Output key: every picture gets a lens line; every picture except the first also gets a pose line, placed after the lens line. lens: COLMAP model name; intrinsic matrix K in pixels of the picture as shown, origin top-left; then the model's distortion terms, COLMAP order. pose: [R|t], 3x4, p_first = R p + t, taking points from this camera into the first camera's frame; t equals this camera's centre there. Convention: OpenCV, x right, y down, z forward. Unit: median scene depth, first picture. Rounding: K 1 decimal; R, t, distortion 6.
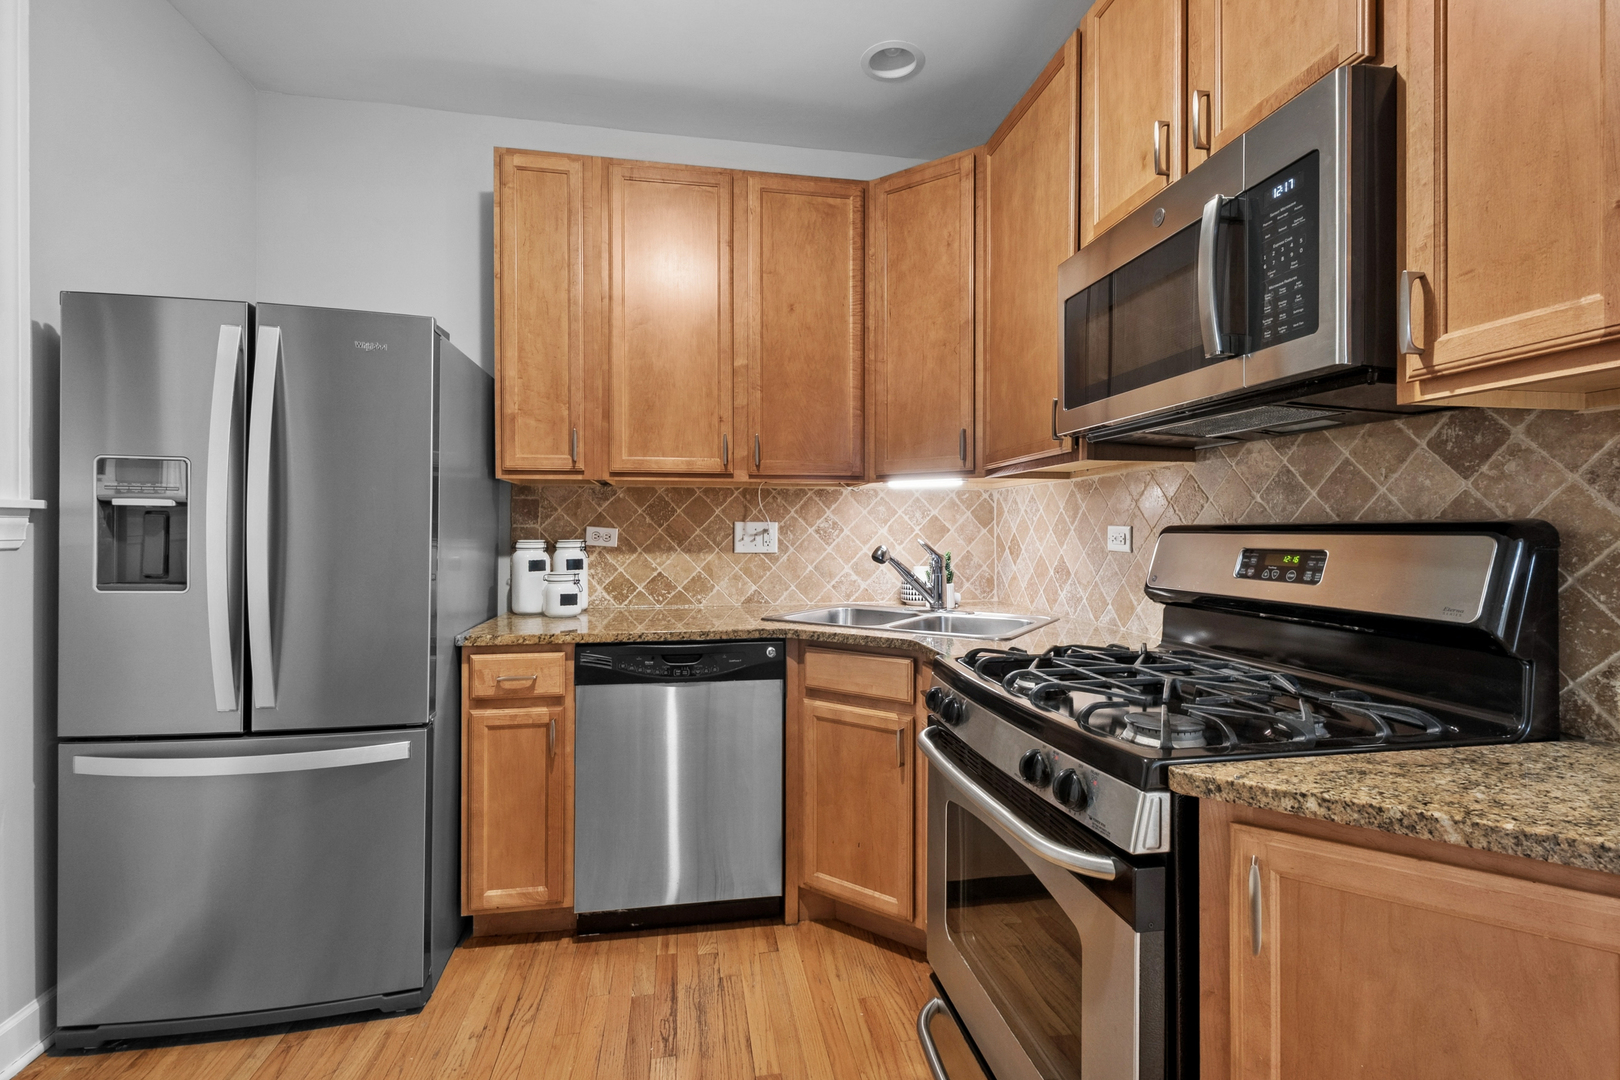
lens RADIAL K [[716.7, 0, 806.4], [0, 716.7, 531.4], [0, 0, 1]] dist [0.003881, 0.000847]
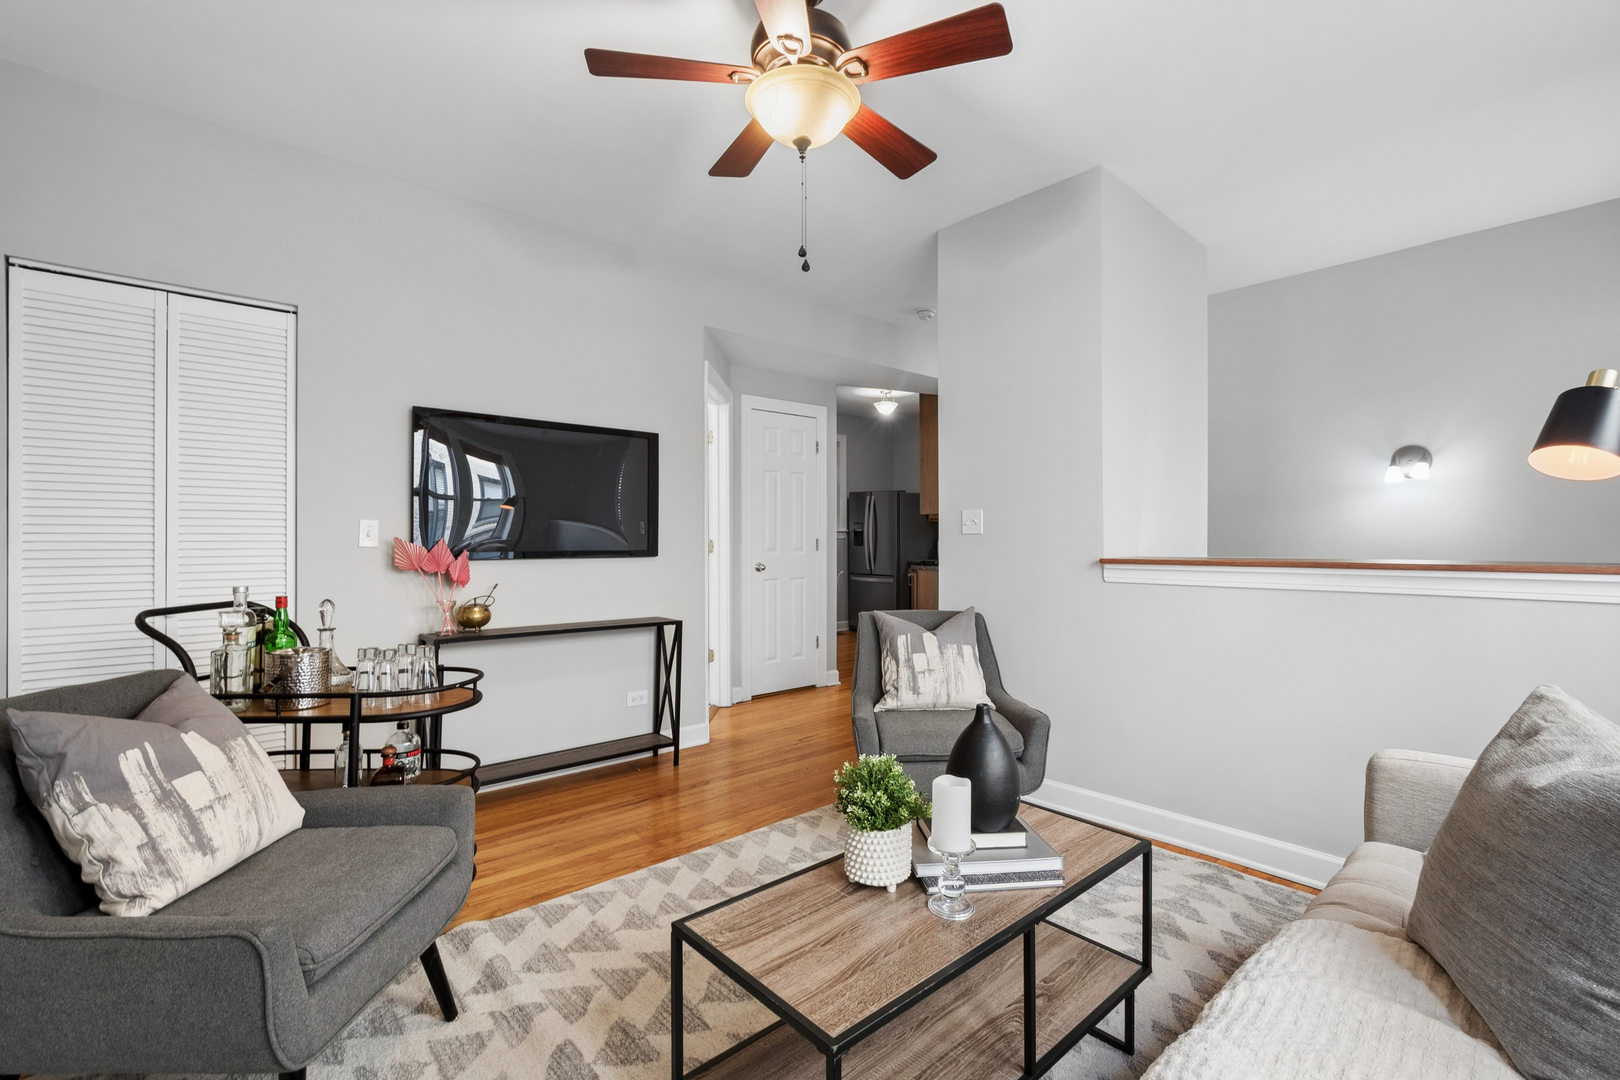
lens RADIAL K [[716.7, 0, 812.0], [0, 716.7, 532.9], [0, 0, 1]] dist [0.003881, 0.000847]
pose [[0.532483, -0.009505, -0.846387, 2.337674], [0.001759, 0.999947, -0.010123, 0.023464], [0.846439, 0.003902, 0.532472, -1.464788]]
